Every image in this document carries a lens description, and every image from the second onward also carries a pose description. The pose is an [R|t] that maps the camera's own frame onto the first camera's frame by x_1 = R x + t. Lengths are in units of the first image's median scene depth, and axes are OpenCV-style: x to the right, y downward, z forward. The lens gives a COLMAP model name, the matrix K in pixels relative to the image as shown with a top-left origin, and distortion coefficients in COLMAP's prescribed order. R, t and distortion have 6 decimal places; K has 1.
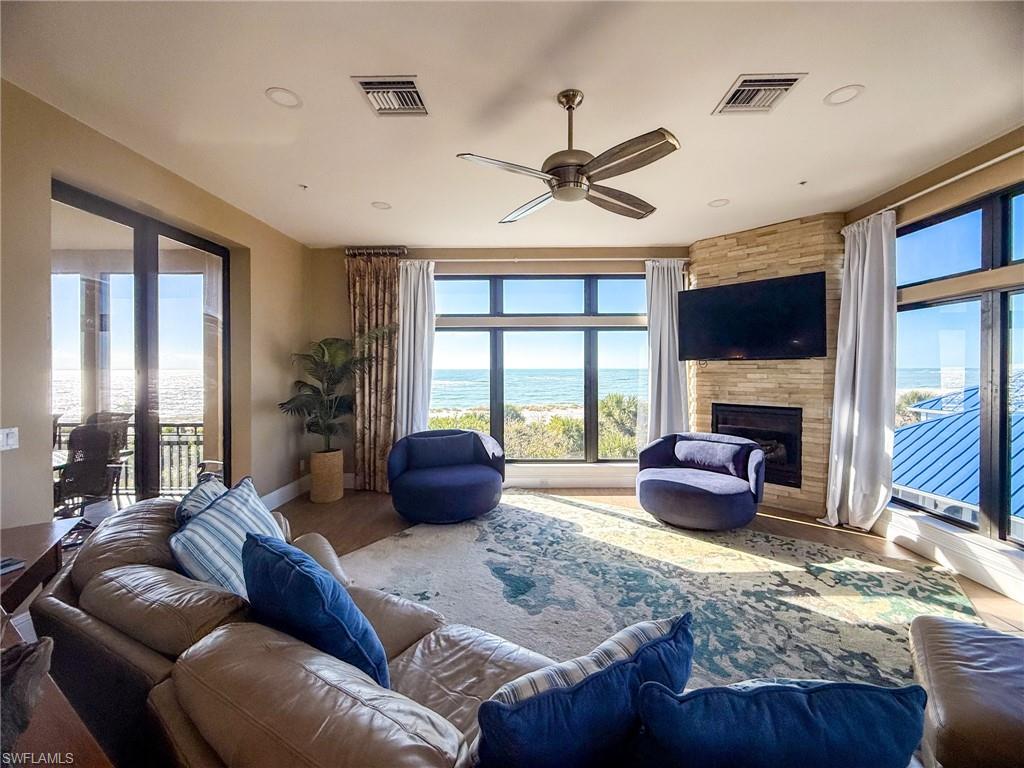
lens RADIAL K [[416.6, 0, 512.4], [0, 416.6, 389.9], [0, 0, 1]] dist [0.003645, 0.000826]
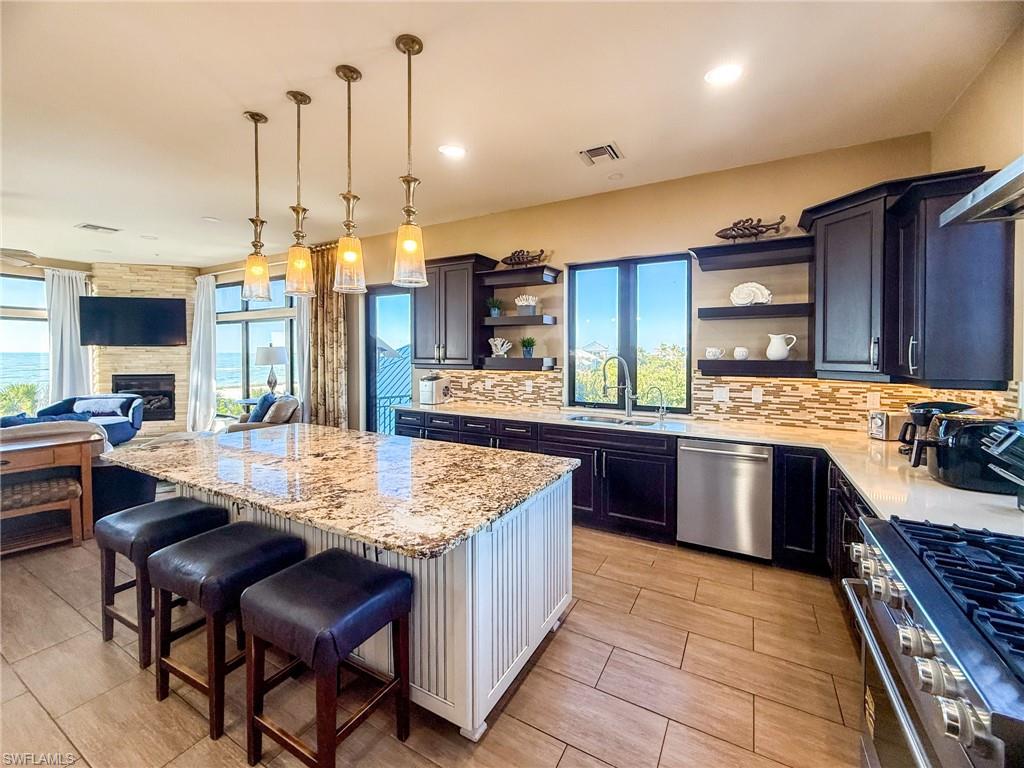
lens RADIAL K [[416.6, 0, 526.7], [0, 416.6, 355.1], [0, 0, 1]] dist [0.003645, 0.000826]
pose [[0.446128, 0.000679, 0.894969, -0.214337], [0.046013, 0.998660, -0.023695, 0.072750], [-0.893785, 0.051751, 0.445499, -1.090395]]
